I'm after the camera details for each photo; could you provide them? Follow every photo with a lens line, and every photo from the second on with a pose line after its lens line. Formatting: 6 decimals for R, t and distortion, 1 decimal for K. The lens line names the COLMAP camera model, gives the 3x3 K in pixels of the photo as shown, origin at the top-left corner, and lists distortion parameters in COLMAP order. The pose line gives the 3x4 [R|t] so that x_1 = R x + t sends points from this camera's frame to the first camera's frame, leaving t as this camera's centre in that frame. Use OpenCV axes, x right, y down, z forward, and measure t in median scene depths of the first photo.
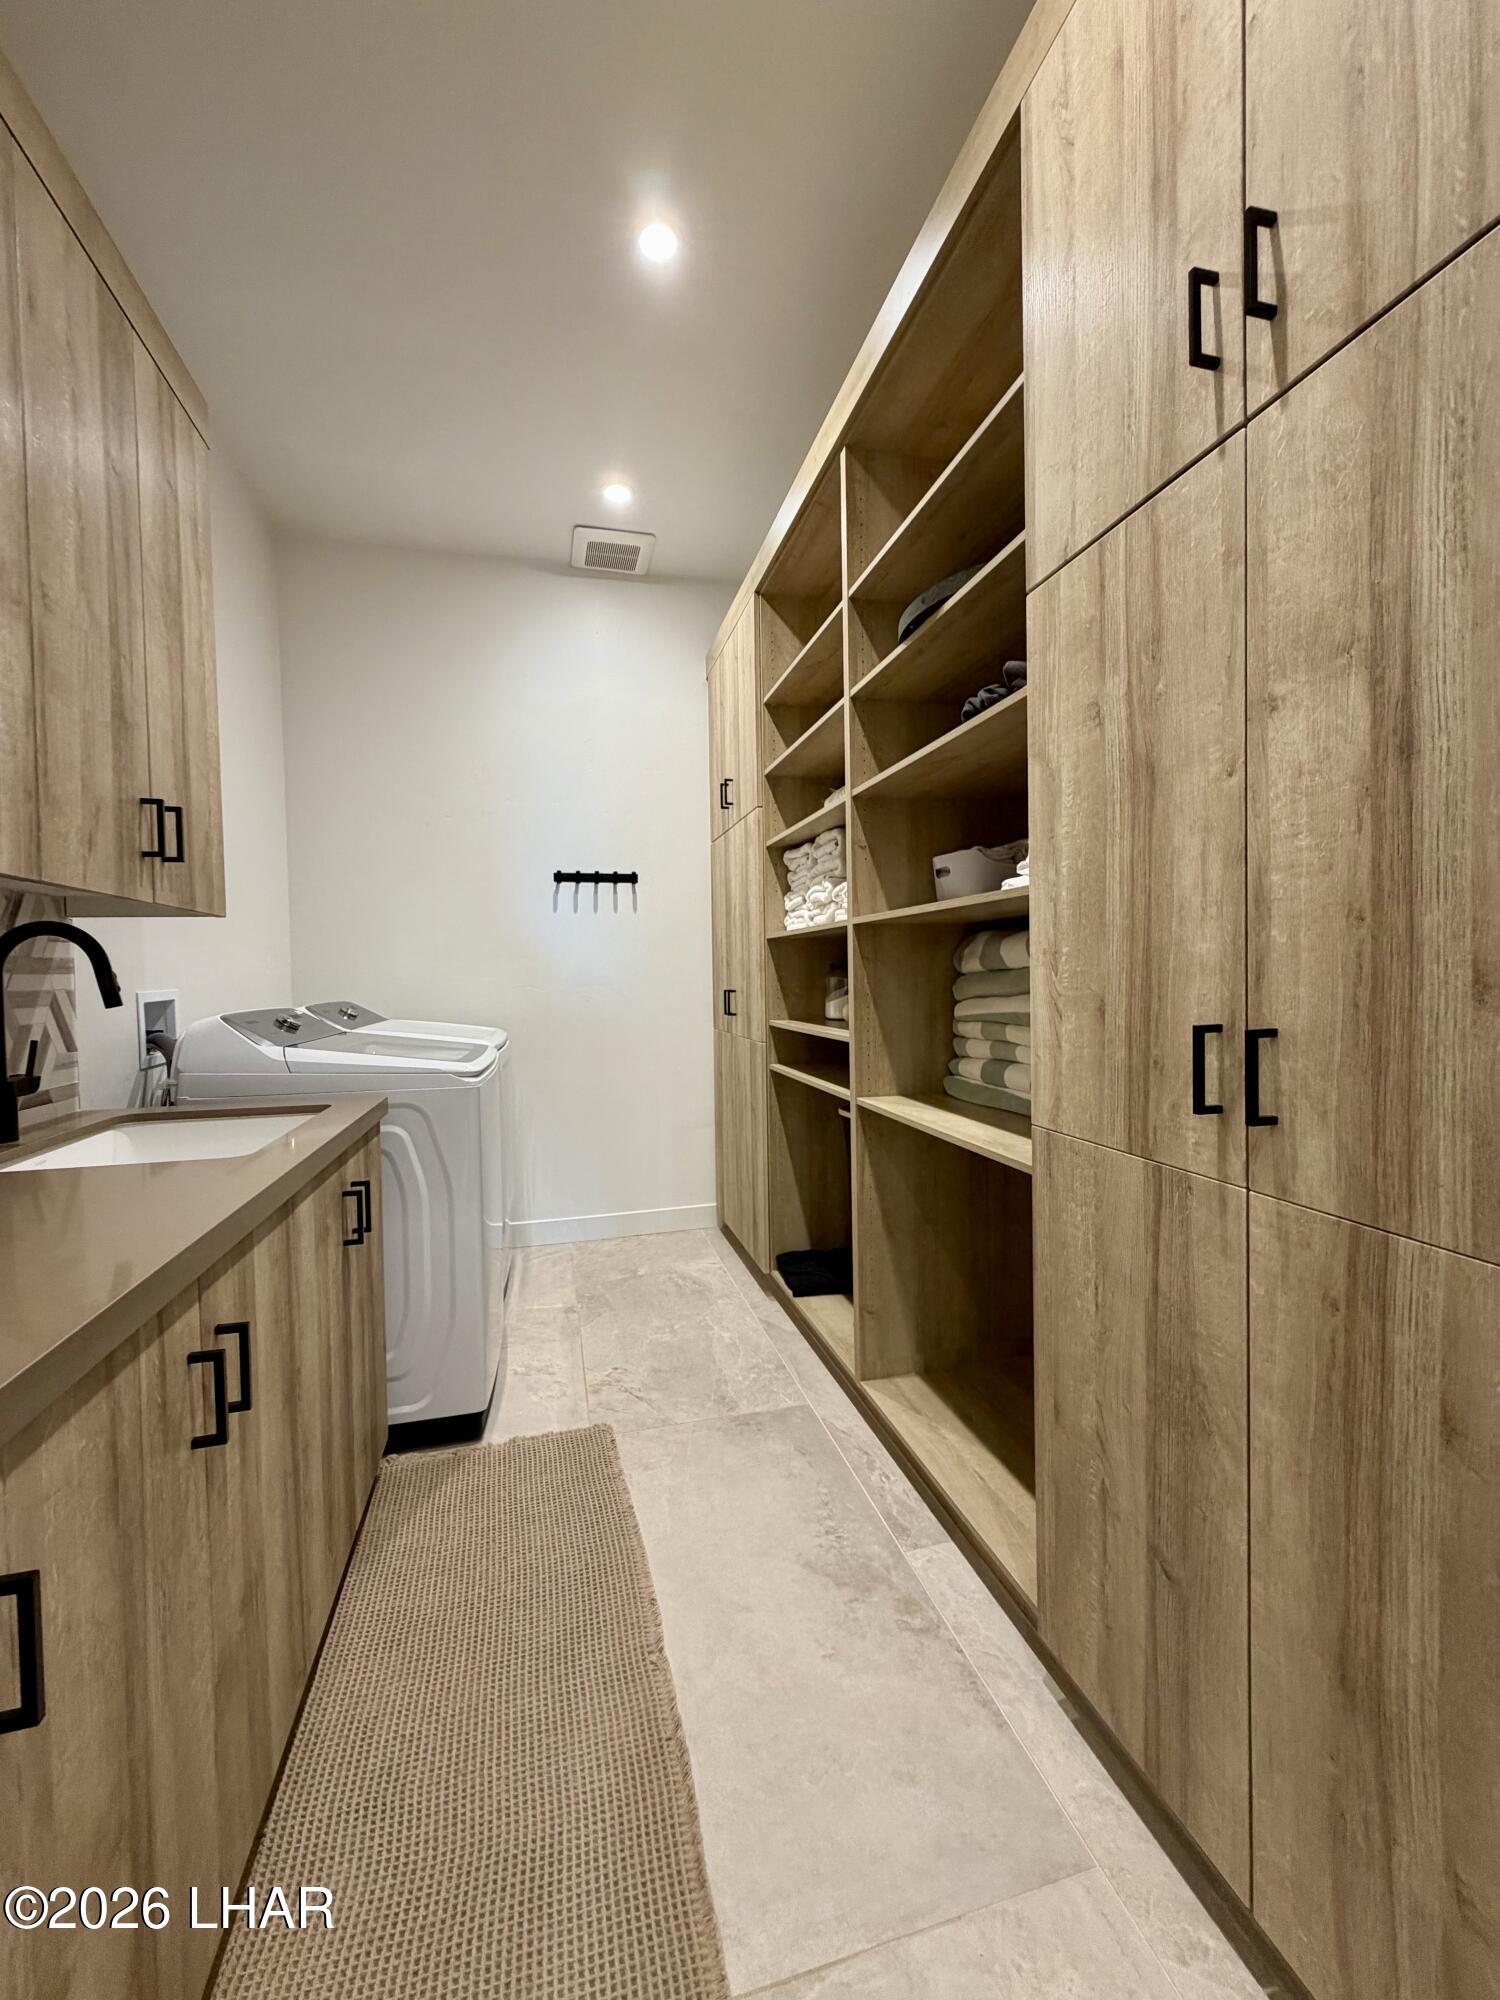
lens RADIAL K [[797.0, 0, 747.0], [0, 797.0, 997.5], [0, 0, 1]] dist [-0.000267, 0.000626]
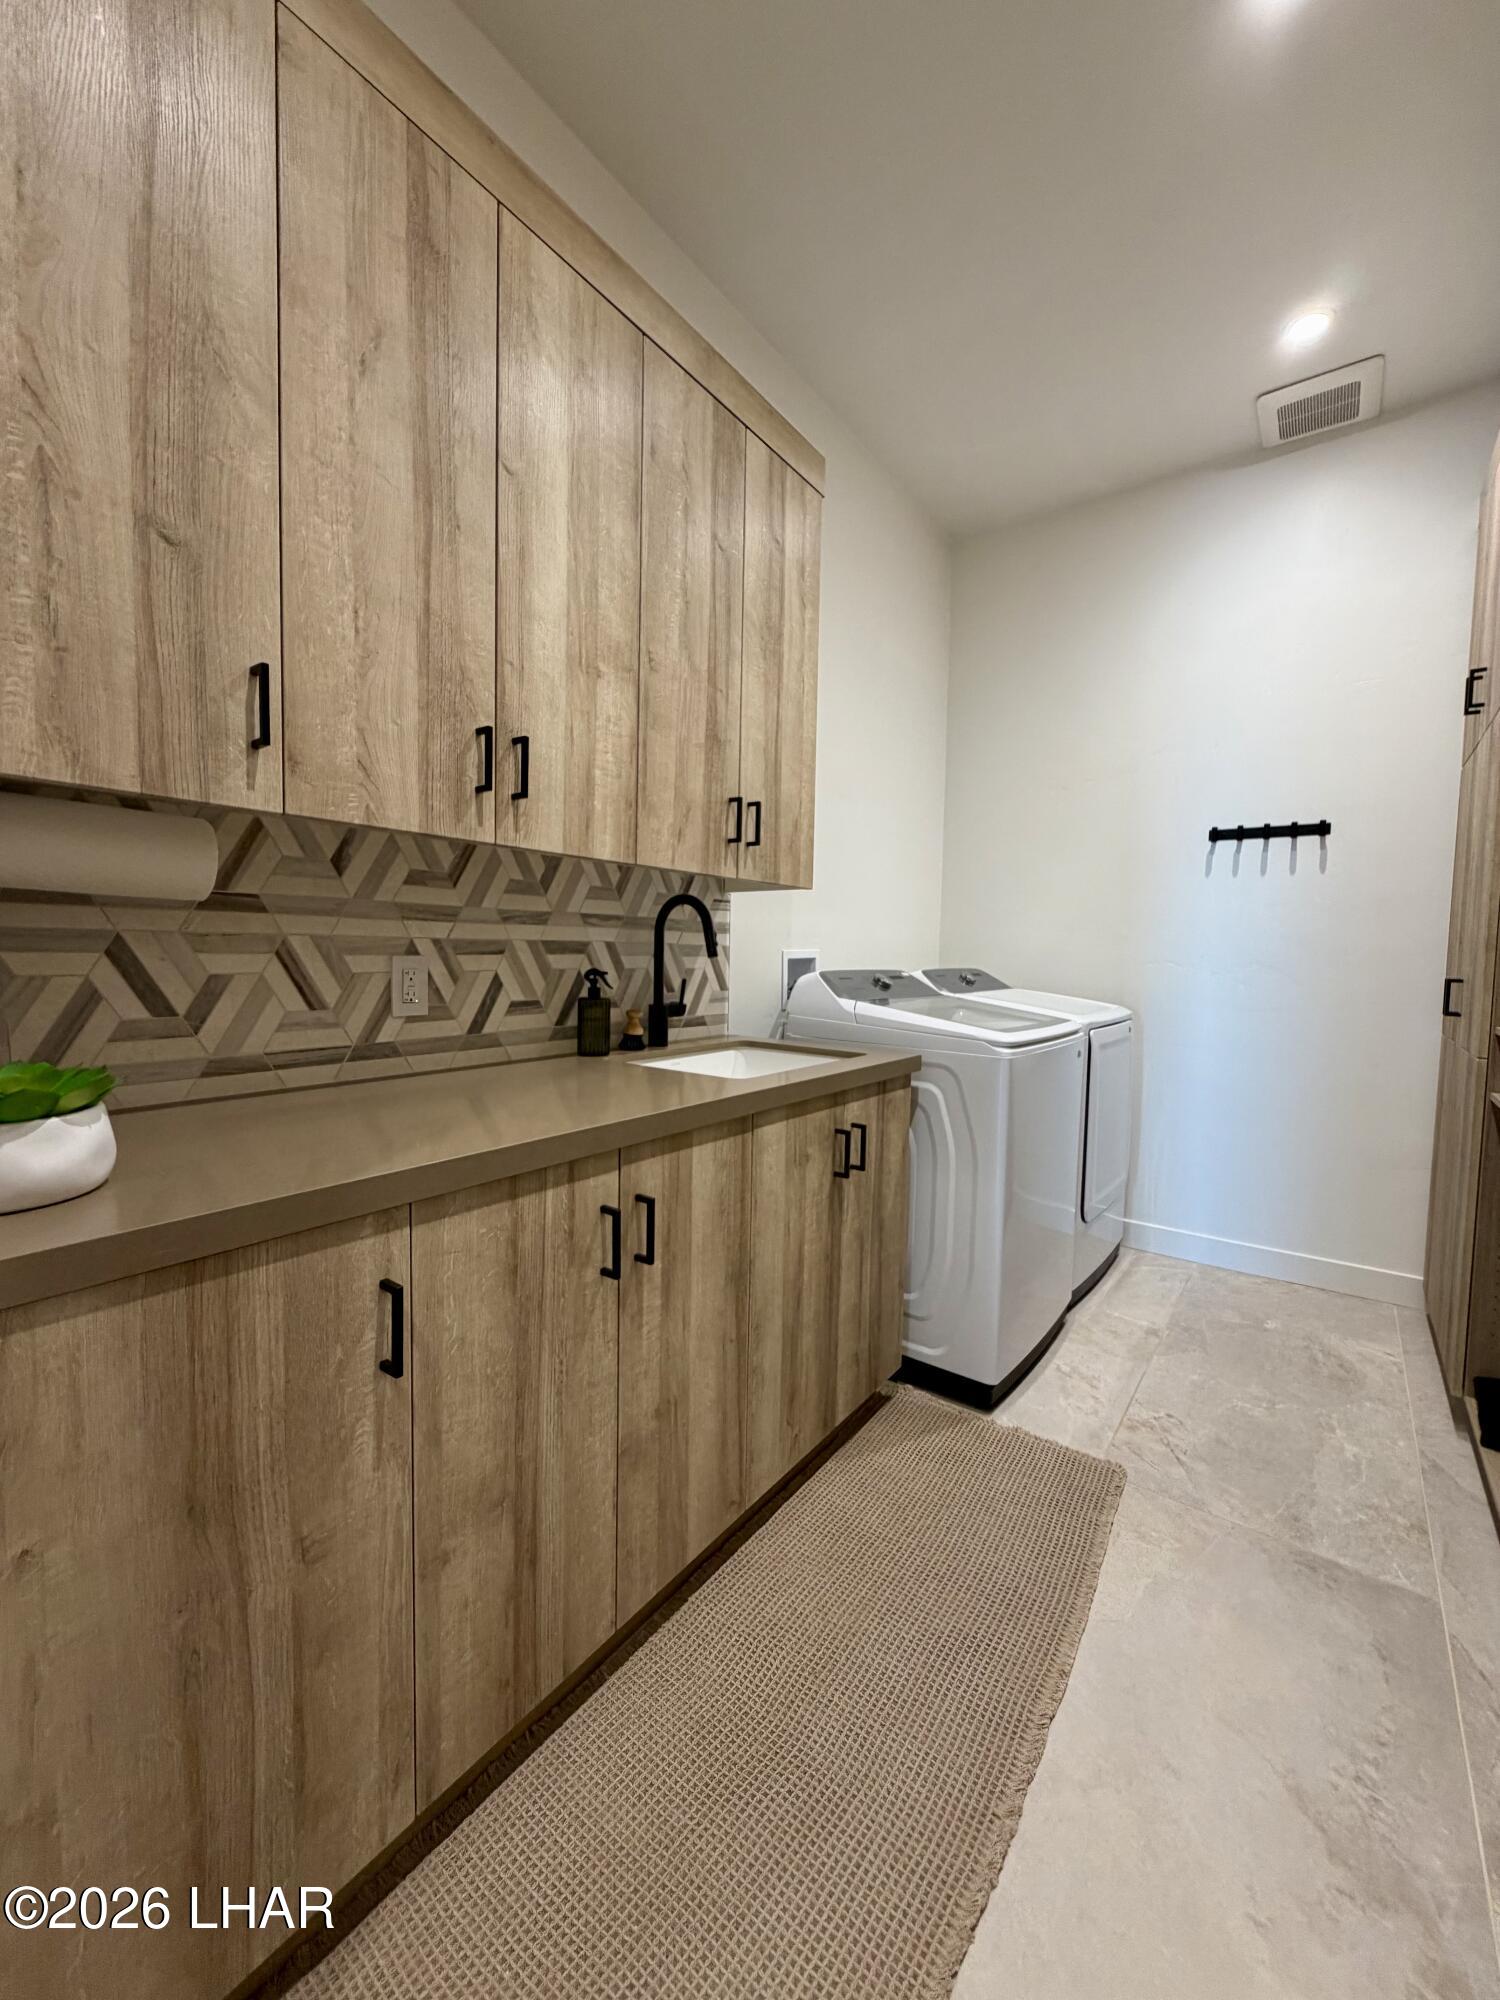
lens RADIAL K [[797.0, 0, 748.2], [0, 797.0, 997.1], [0, 0, 1]] dist [-0.000267, 0.000626]
pose [[0.629268, 0.075735, -0.773489, 0.243028], [-0.053195, 0.997104, 0.054354, 0.002355], [0.775366, 0.006942, 0.631474, 0.165949]]
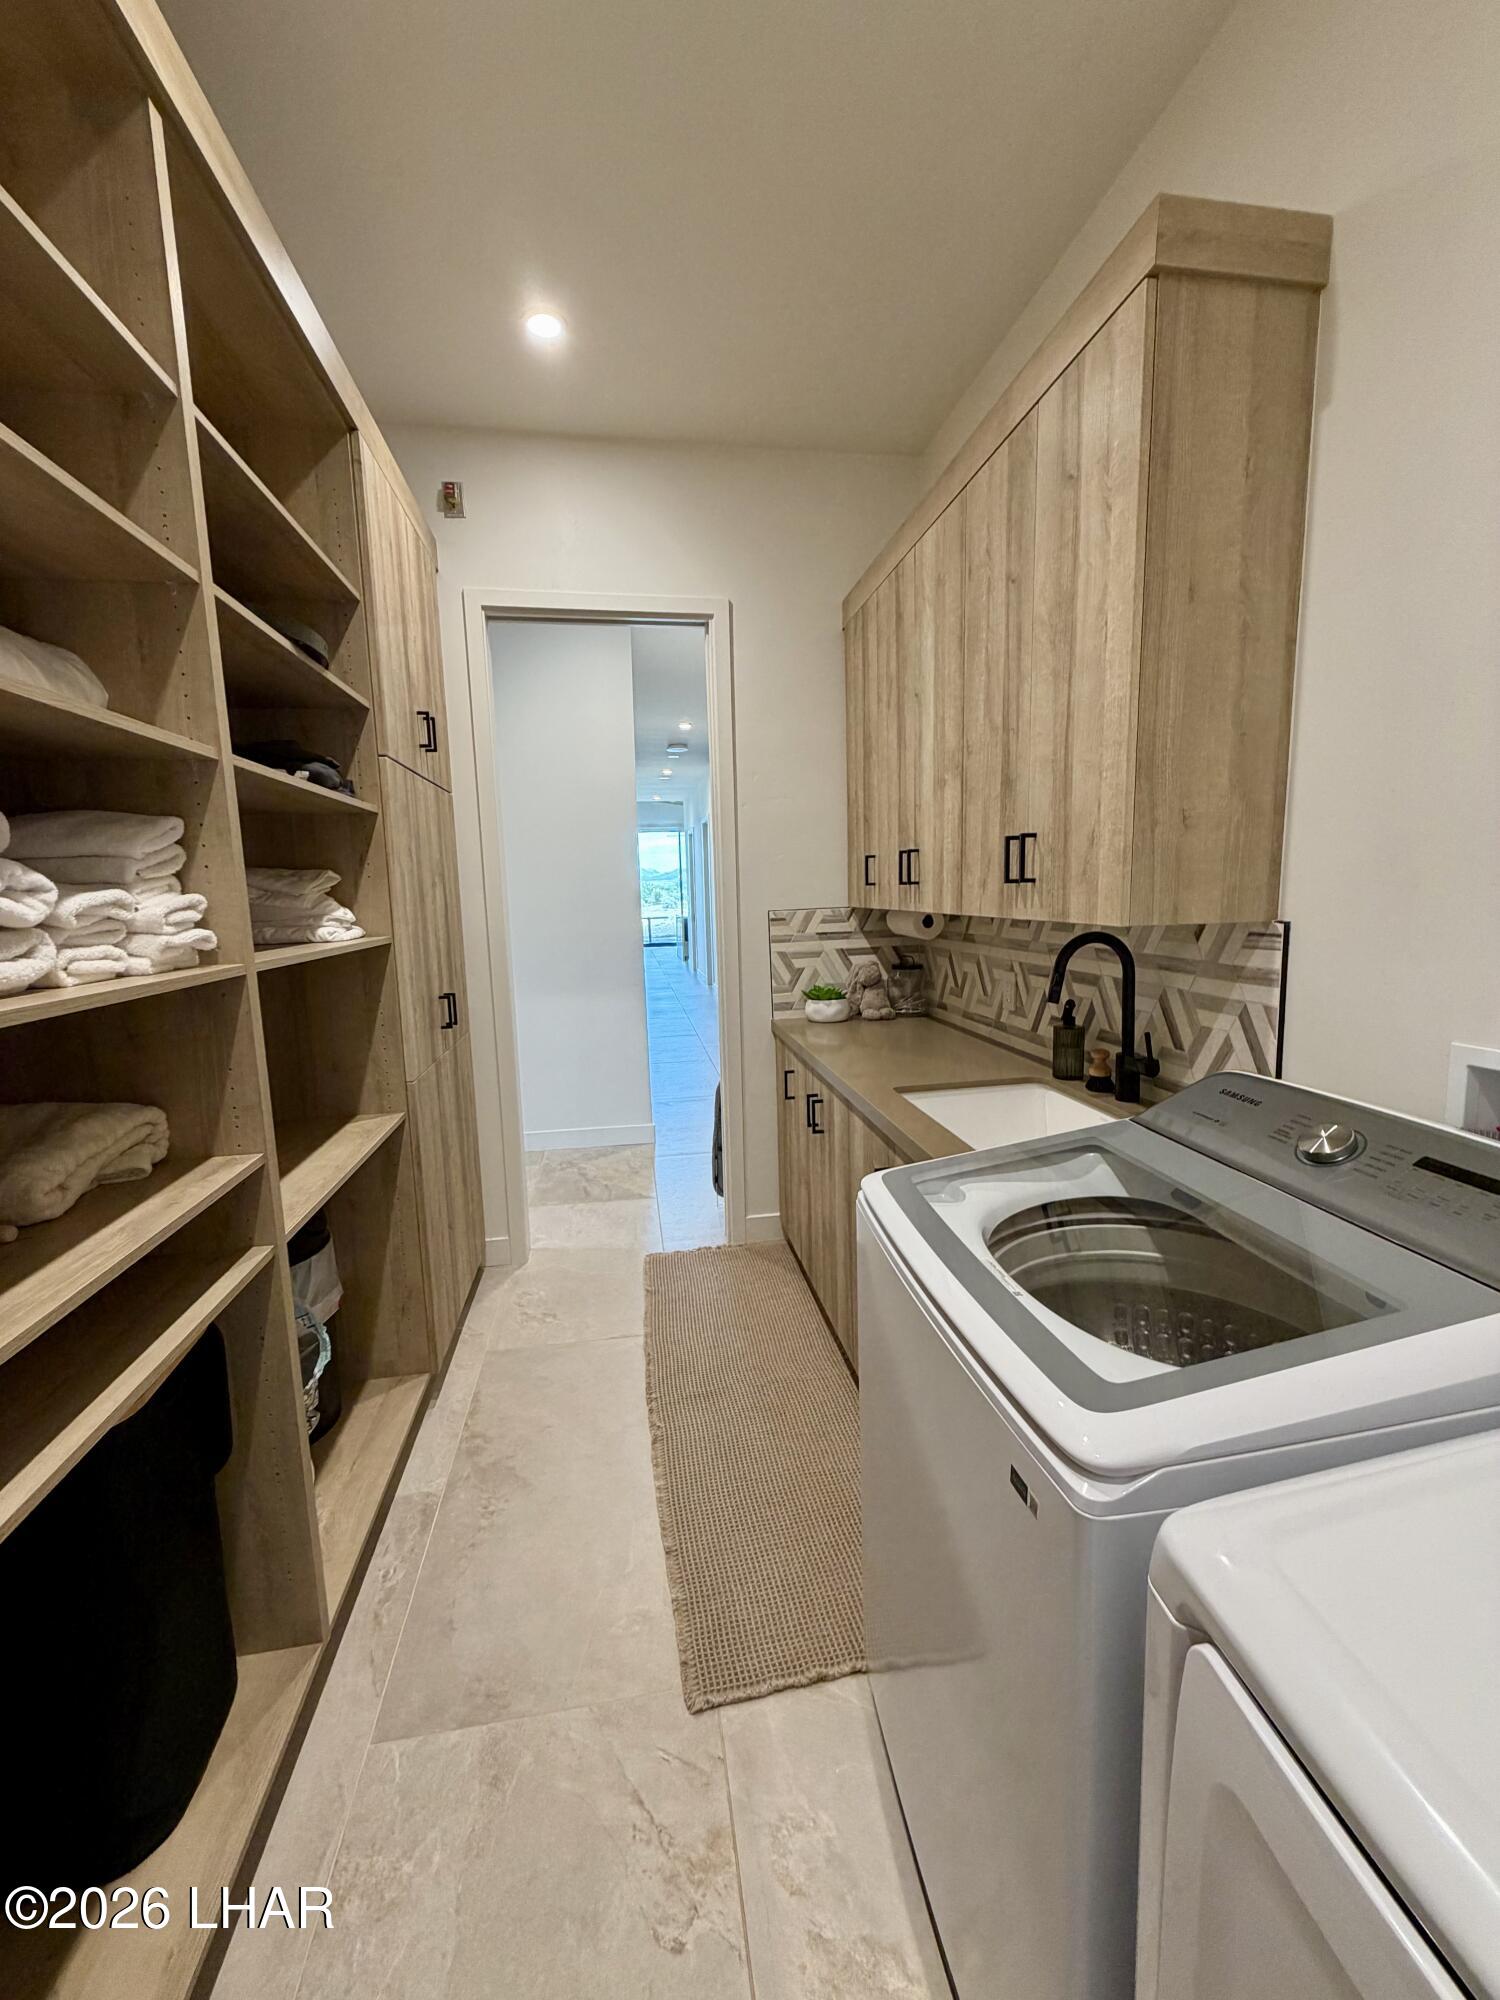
lens RADIAL K [[797.0, 0, 745.5], [0, 797.0, 993.4], [0, 0, 1]] dist [-0.000267, 0.000626]
pose [[-0.994314, 0.034766, 0.100648, -0.374773], [0.050465, 0.986164, 0.157907, -0.186033], [-0.093766, 0.162089, -0.982311, 1.892458]]
